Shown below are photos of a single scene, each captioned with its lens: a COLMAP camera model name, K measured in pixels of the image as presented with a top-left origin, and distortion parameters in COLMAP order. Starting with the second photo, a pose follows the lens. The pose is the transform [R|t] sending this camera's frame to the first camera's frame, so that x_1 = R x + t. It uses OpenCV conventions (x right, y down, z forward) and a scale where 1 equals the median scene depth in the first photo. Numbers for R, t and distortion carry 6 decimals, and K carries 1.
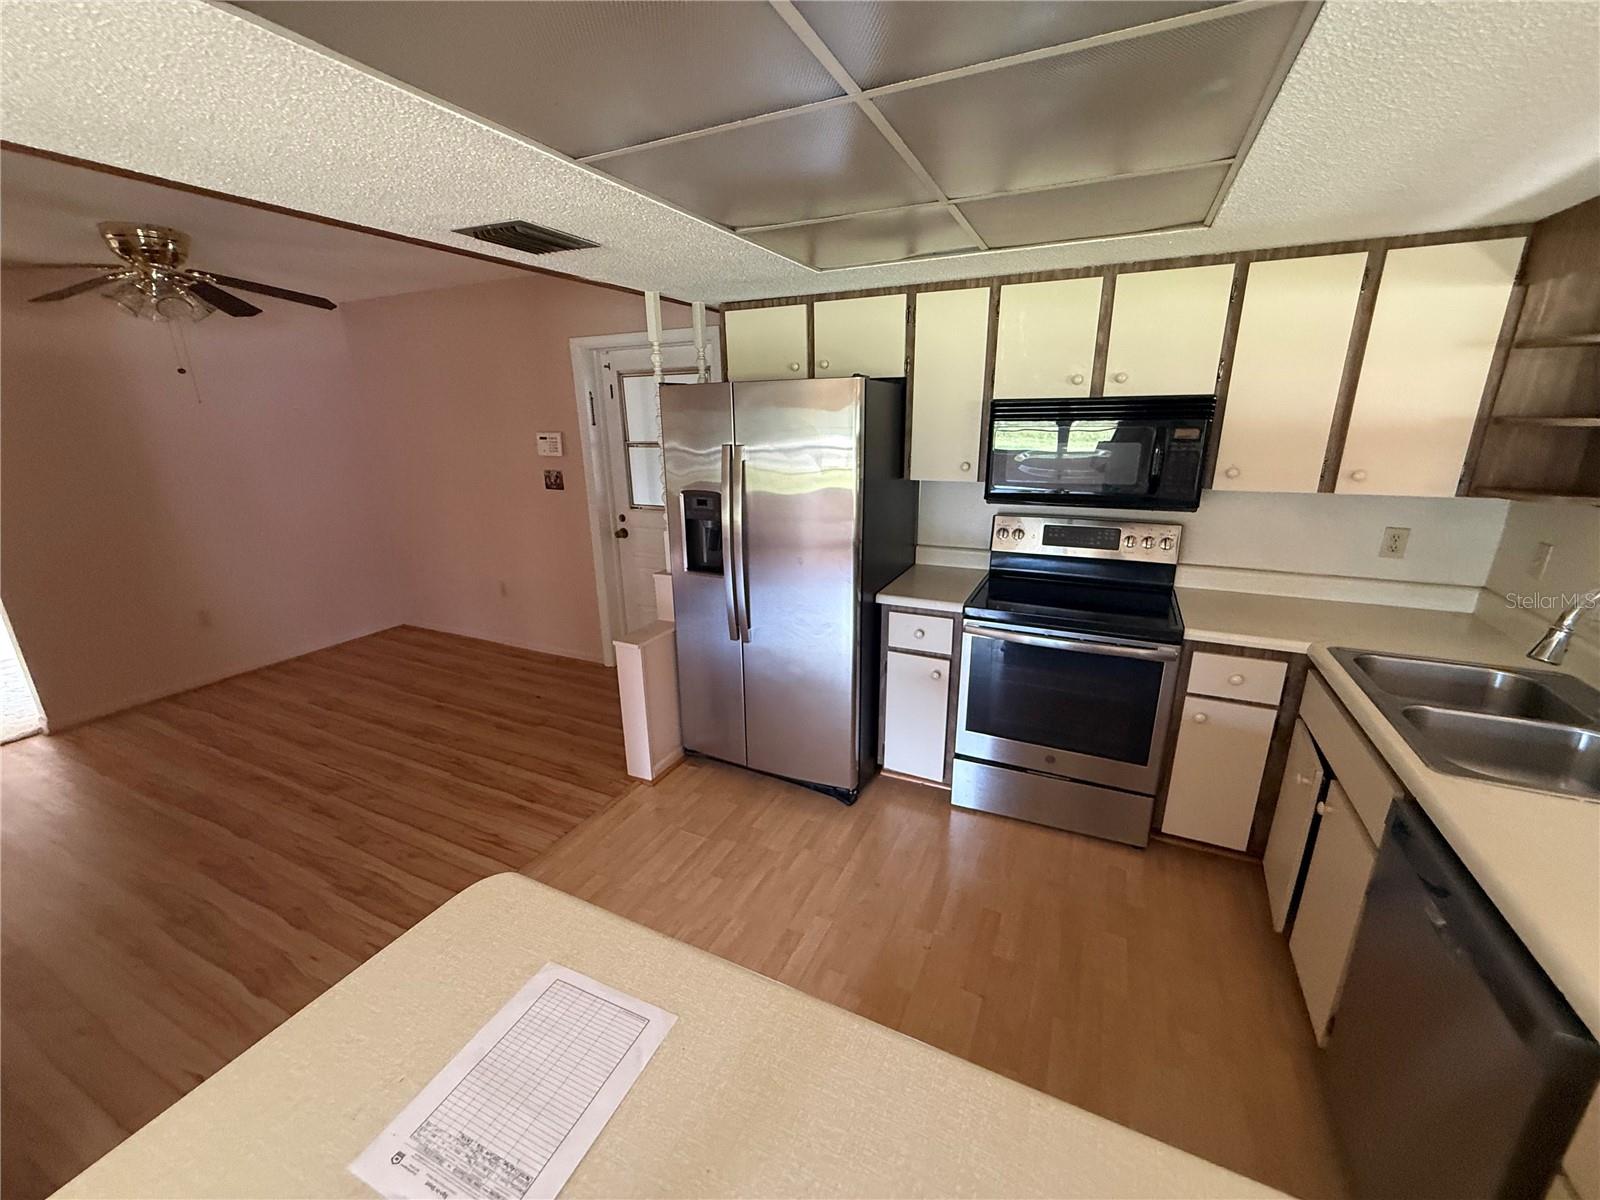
lens RADIAL K [[639.7, 0, 795.2], [0, 639.7, 600.4], [0, 0, 1]] dist [0.000739, 0.000436]
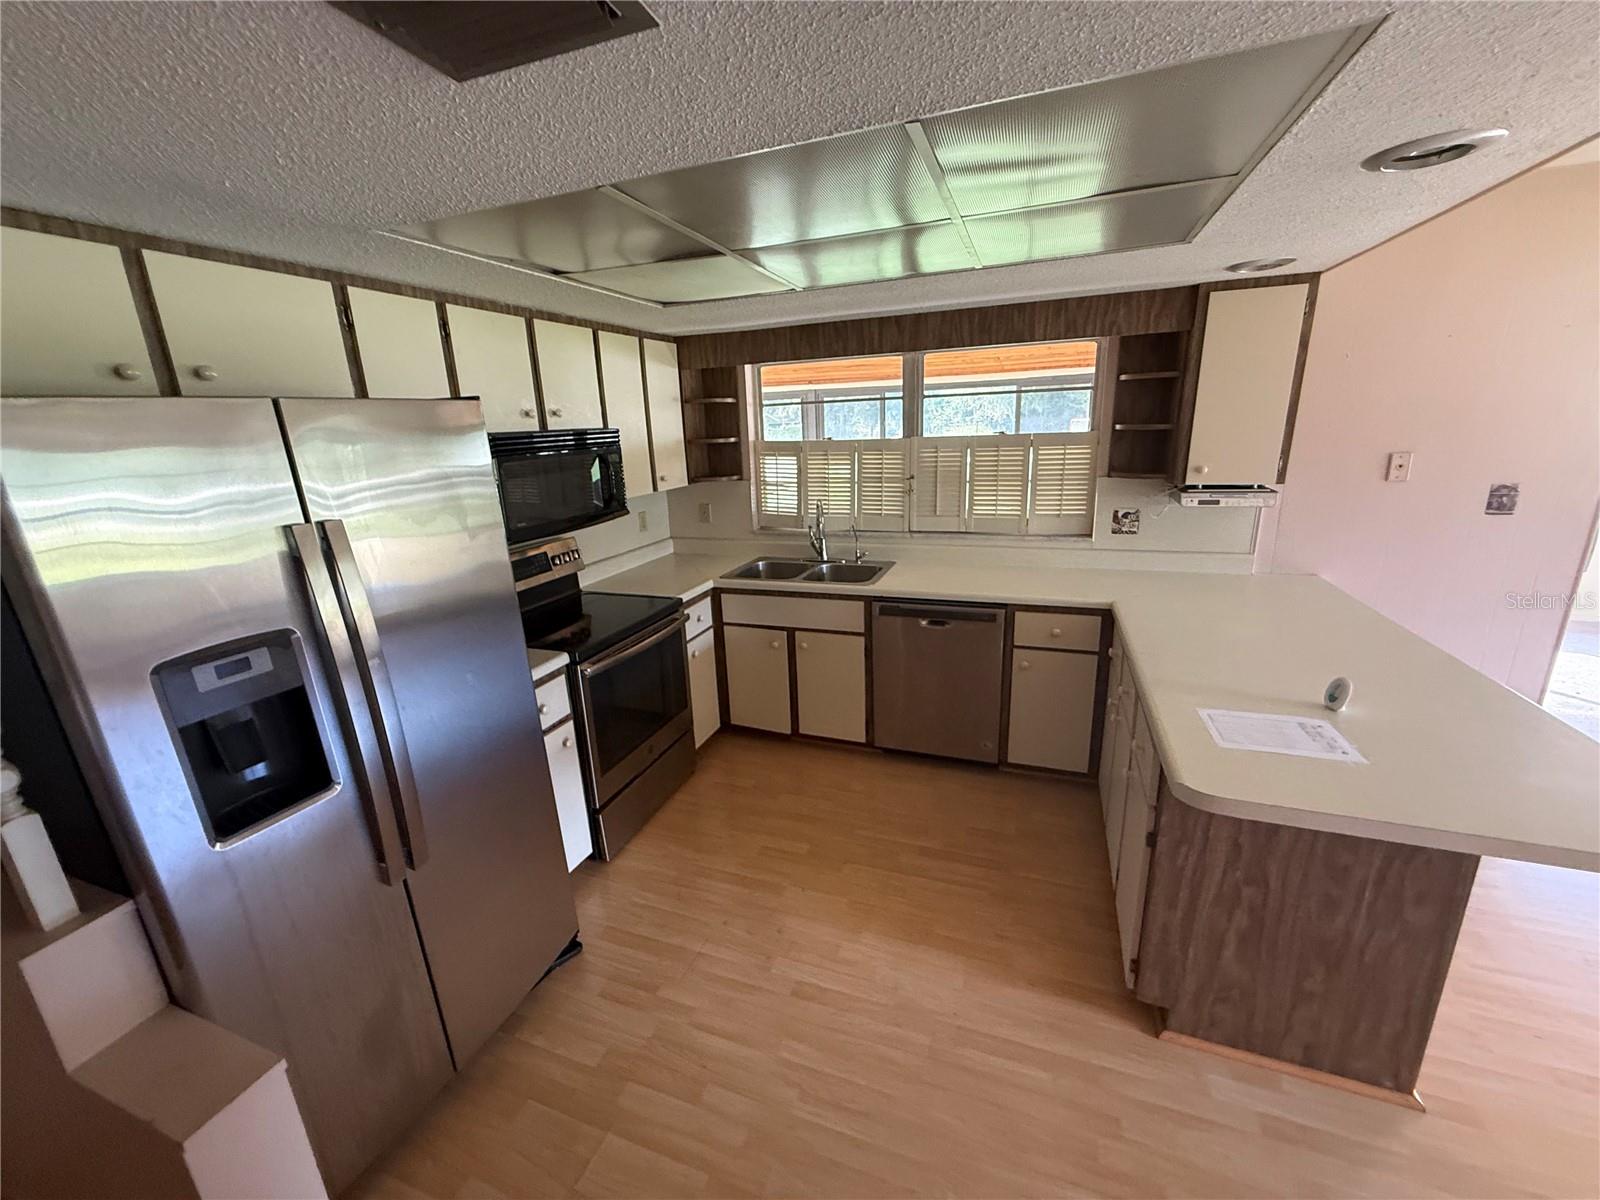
lens RADIAL K [[639.7, 0, 794.4], [0, 639.7, 602.4], [0, 0, 1]] dist [0.000739, 0.000436]
pose [[-0.088501, -0.253984, 0.963151, -0.570607], [0.324819, 0.906729, 0.268952, -0.182136], [-0.941626, 0.336652, 0.002252, 0.610540]]
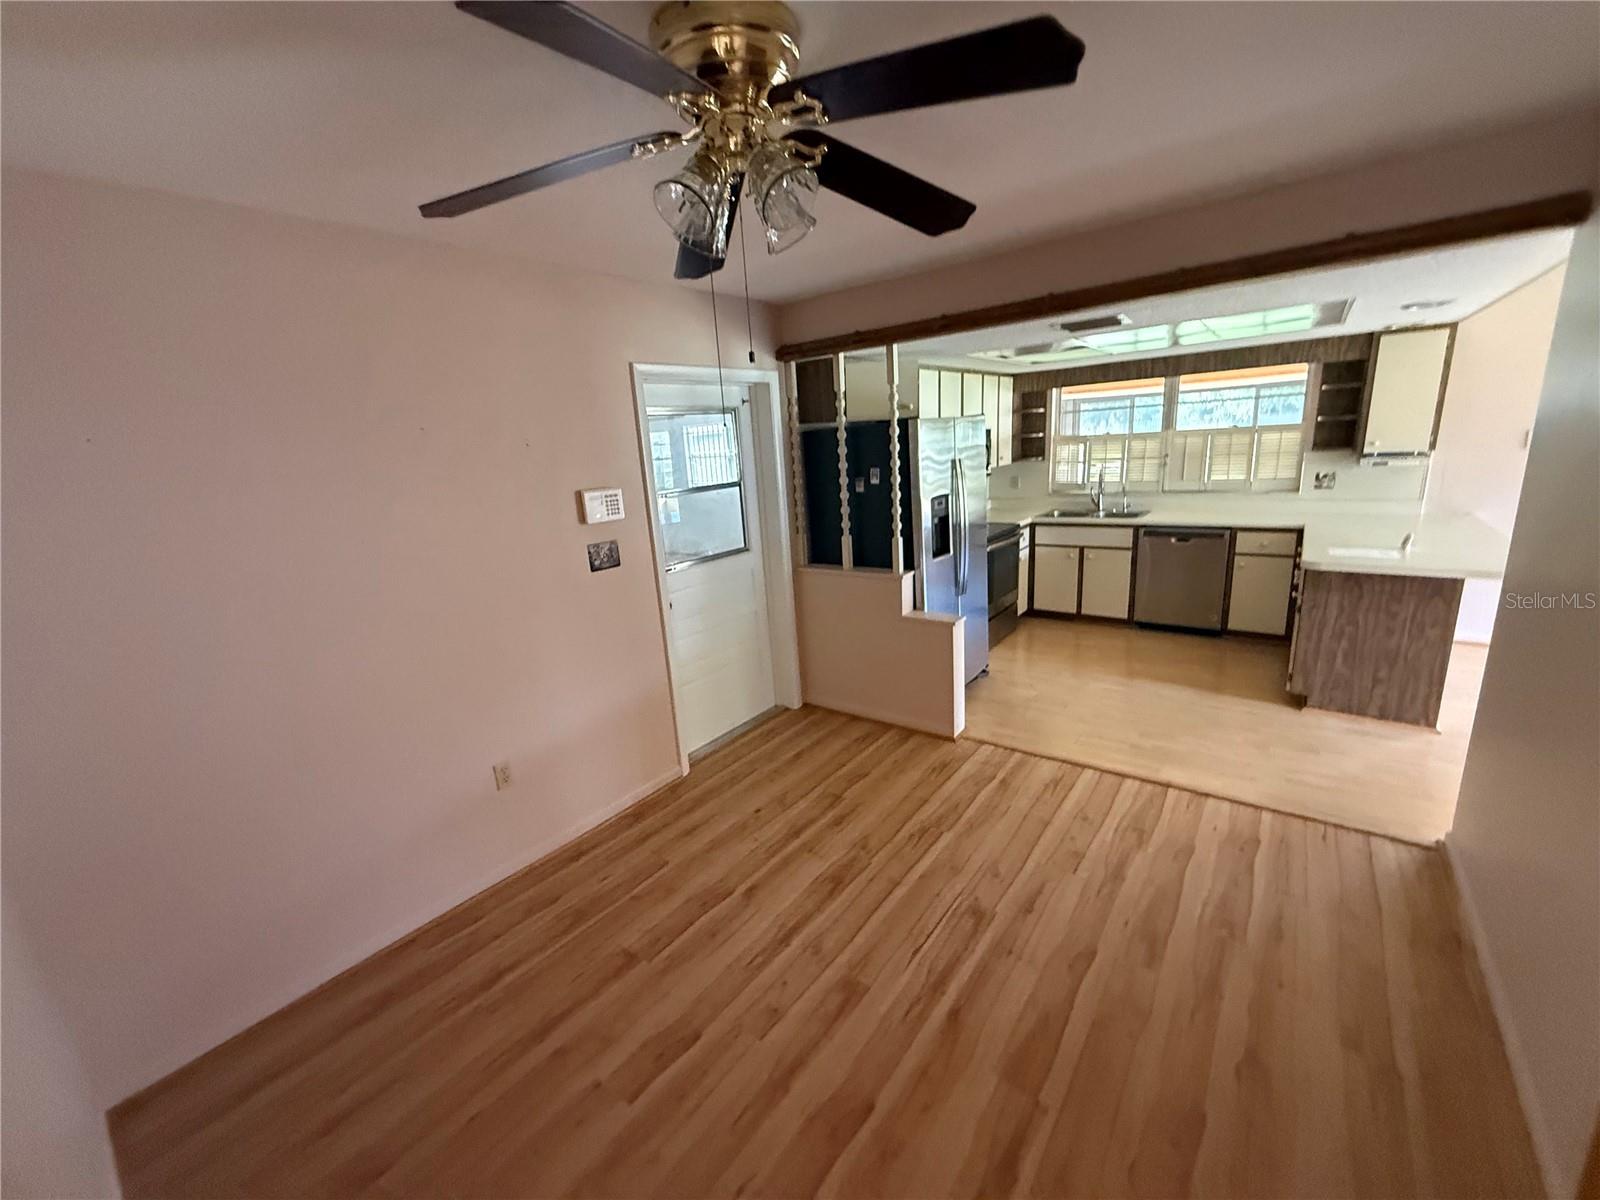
lens RADIAL K [[639.7, 0, 795.7], [0, 639.7, 600.5], [0, 0, 1]] dist [0.000739, 0.000436]
pose [[0.208894, -0.236964, 0.948795, -1.503332], [0.338758, 0.927665, 0.157103, -0.271599], [-0.917391, 0.288594, 0.274057, 0.941263]]
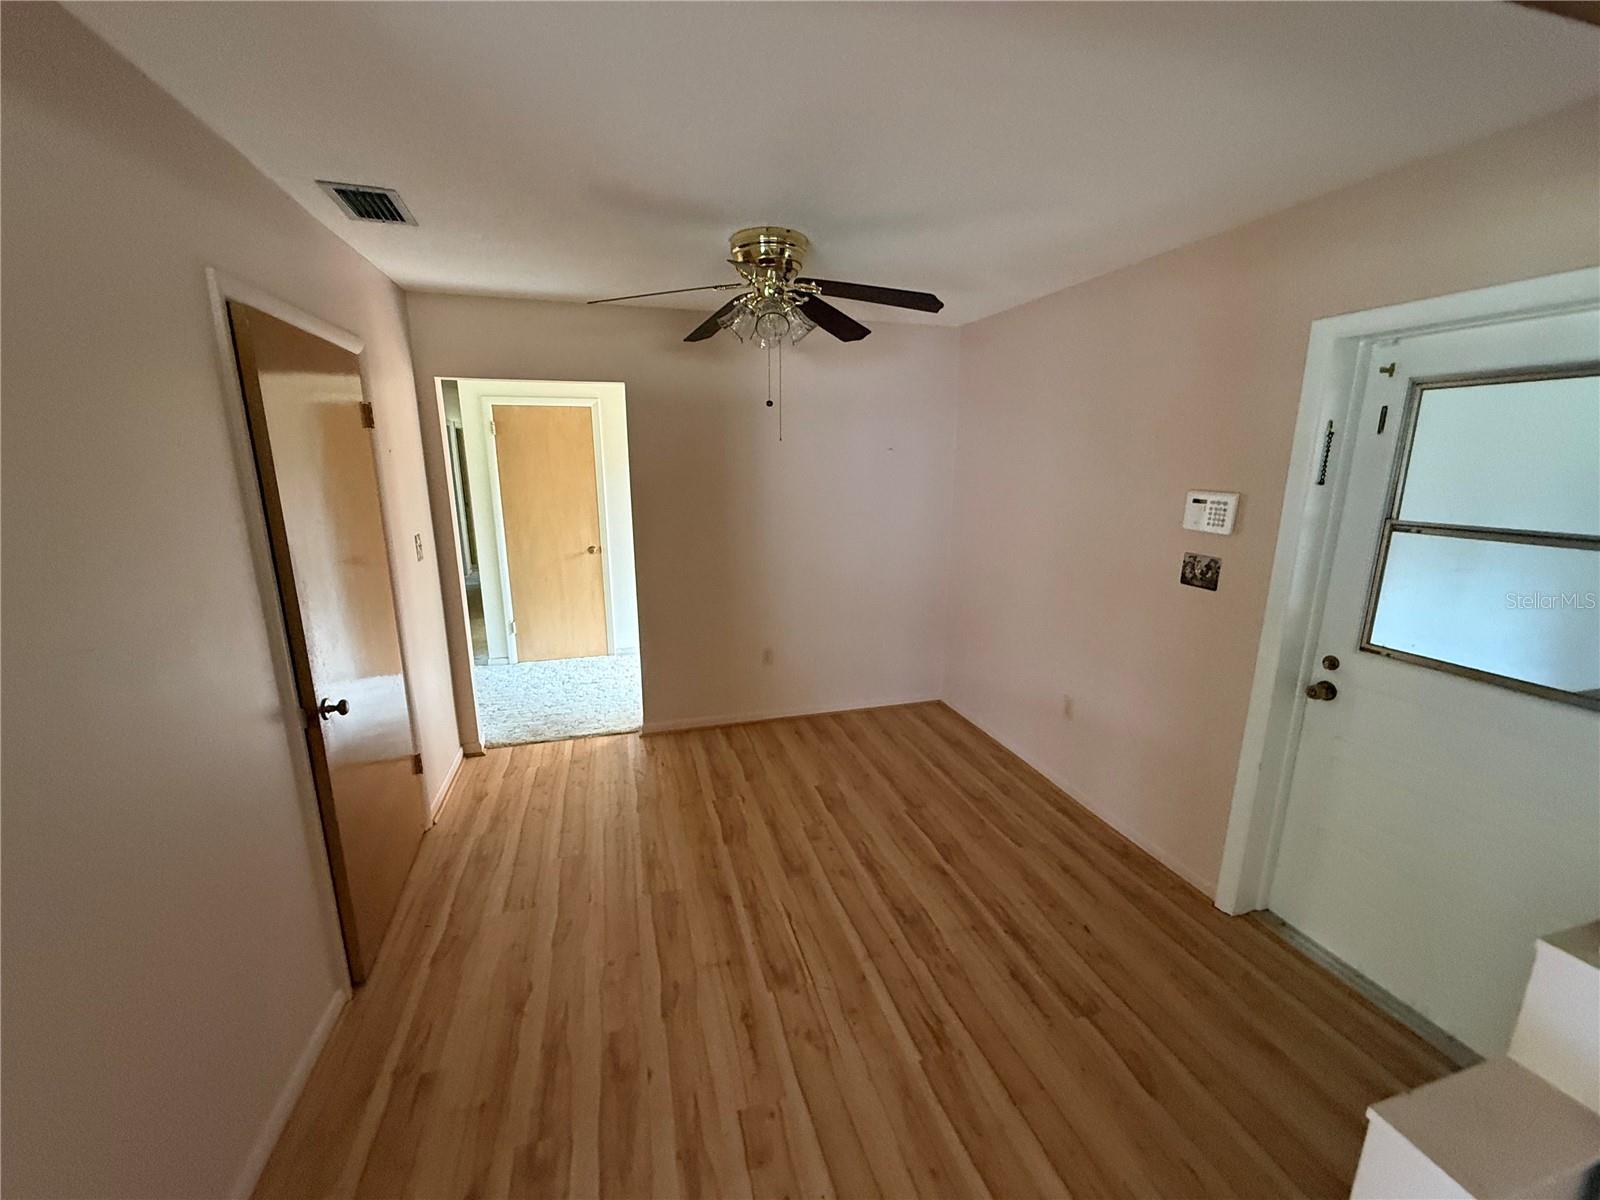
lens RADIAL K [[639.7, 0, 796.4], [0, 639.7, 602.4], [0, 0, 1]] dist [0.000739, 0.000436]
pose [[0.670095, 0.183288, -0.719290, -0.295932], [-0.222371, 0.974097, 0.041055, -0.152765], [0.708184, 0.132438, 0.693496, 0.500870]]
